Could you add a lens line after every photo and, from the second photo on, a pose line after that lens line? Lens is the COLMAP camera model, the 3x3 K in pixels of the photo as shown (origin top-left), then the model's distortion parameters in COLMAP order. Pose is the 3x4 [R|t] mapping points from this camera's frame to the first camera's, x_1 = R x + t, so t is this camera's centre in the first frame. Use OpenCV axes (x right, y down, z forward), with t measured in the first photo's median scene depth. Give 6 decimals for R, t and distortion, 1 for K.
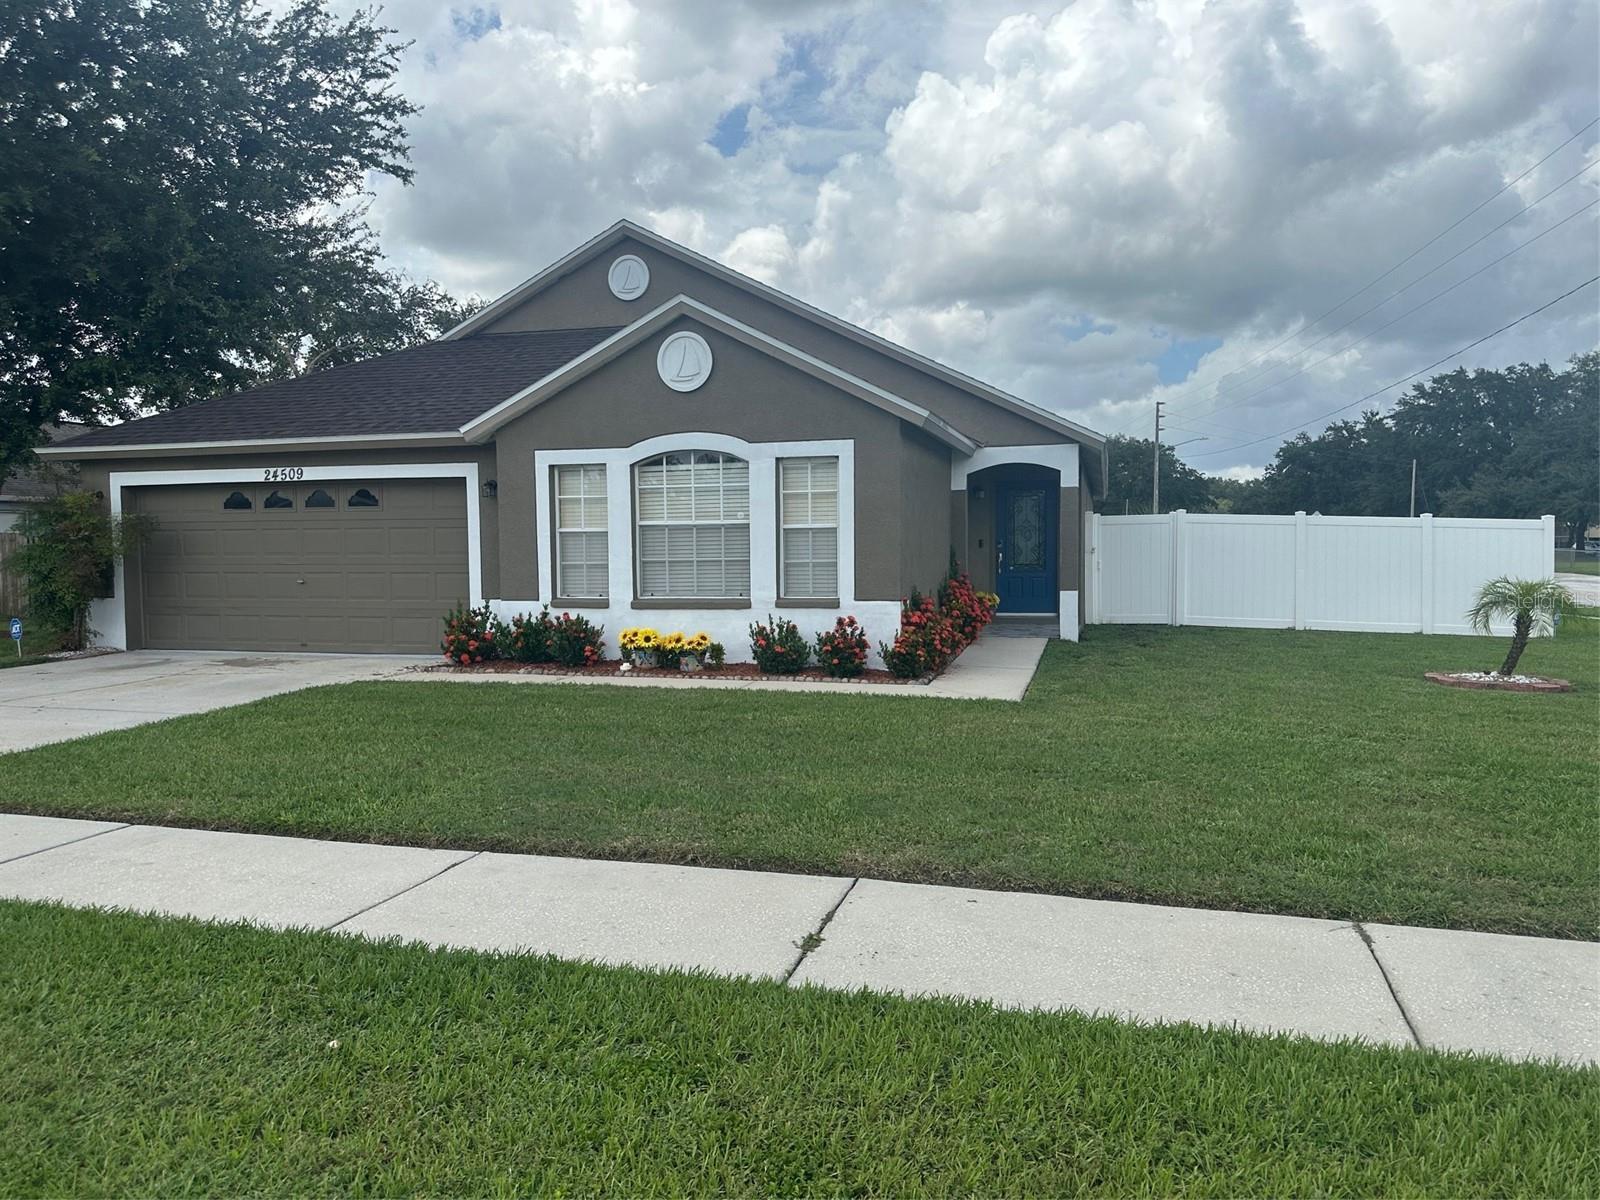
lens RADIAL K [[1122.1, 0, 800.0], [0, 1122.1, 600.0], [0, 0, 1]] dist [0.124316, -0.167540]
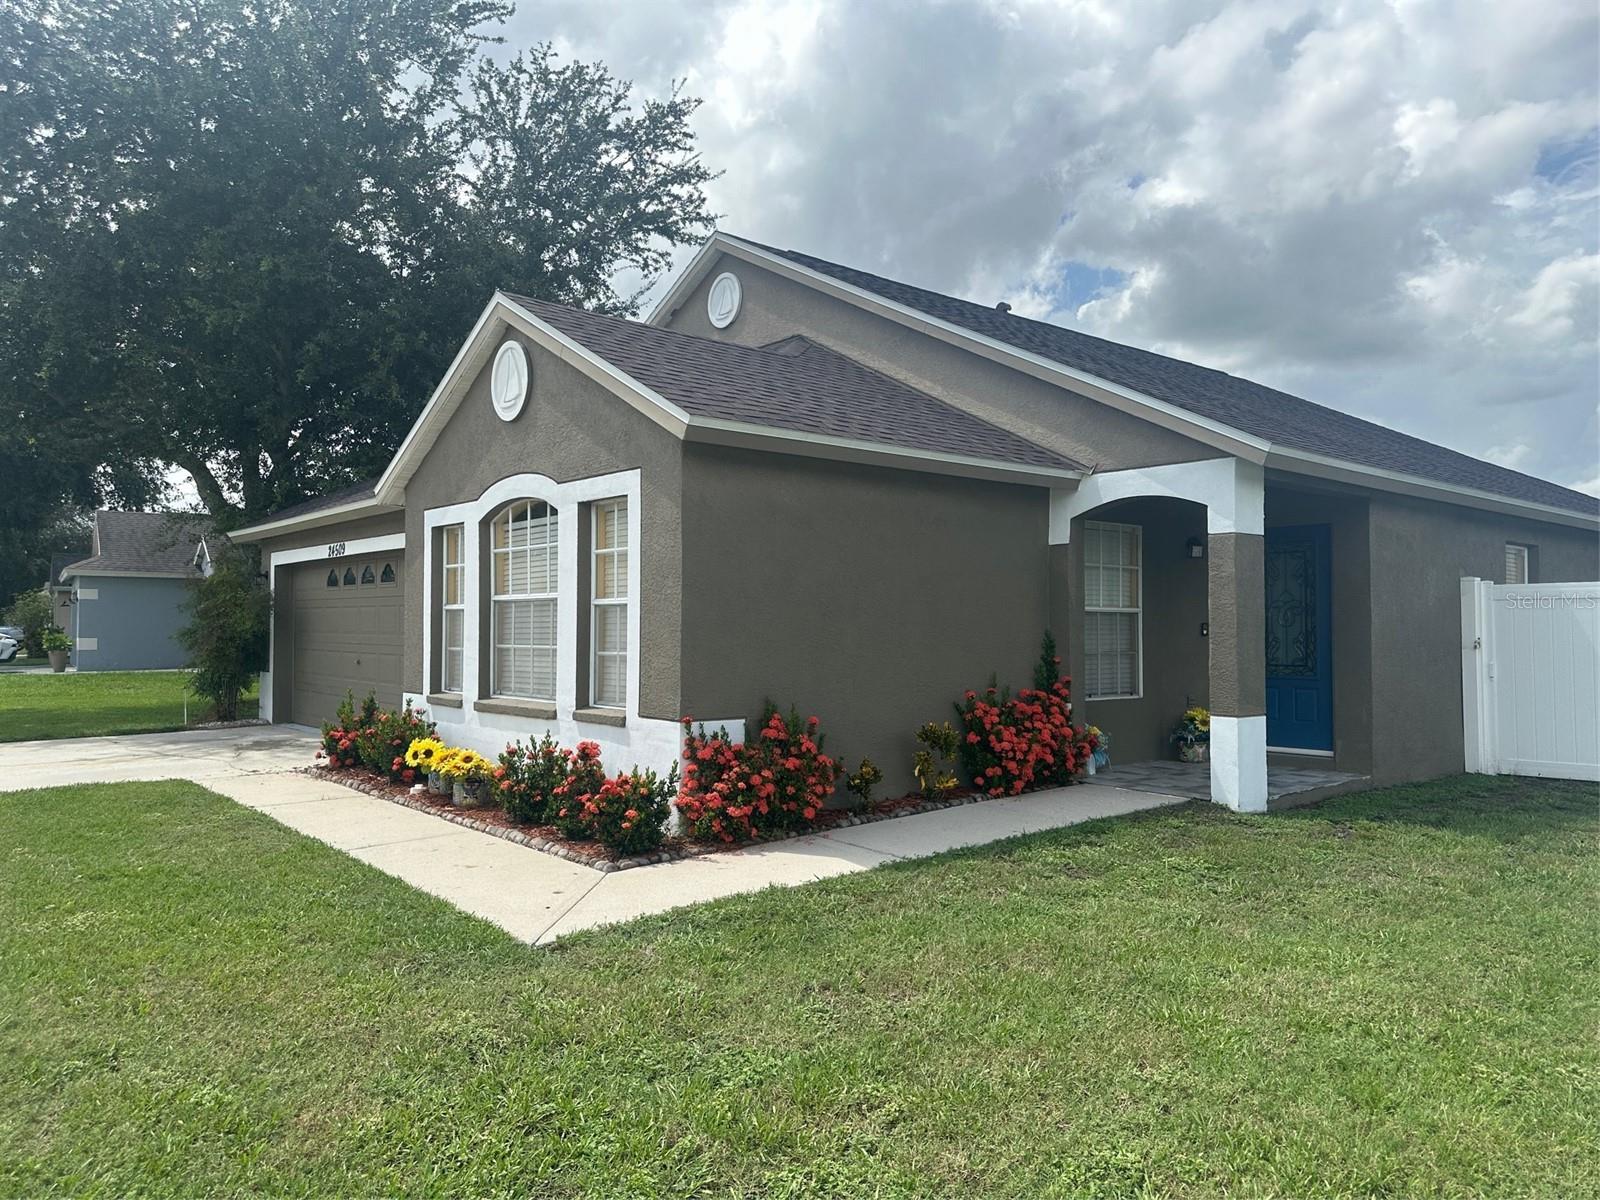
lens RADIAL K [[1122.1, 0, 800.0], [0, 1122.1, 600.0], [0, 0, 1]] dist [0.124316, -0.167540]
pose [[0.808197, -0.002112, -0.588909, 0.481691], [-0.037143, 0.997820, -0.054552, -0.032912], [0.587740, 0.065963, 0.806356, 0.503607]]
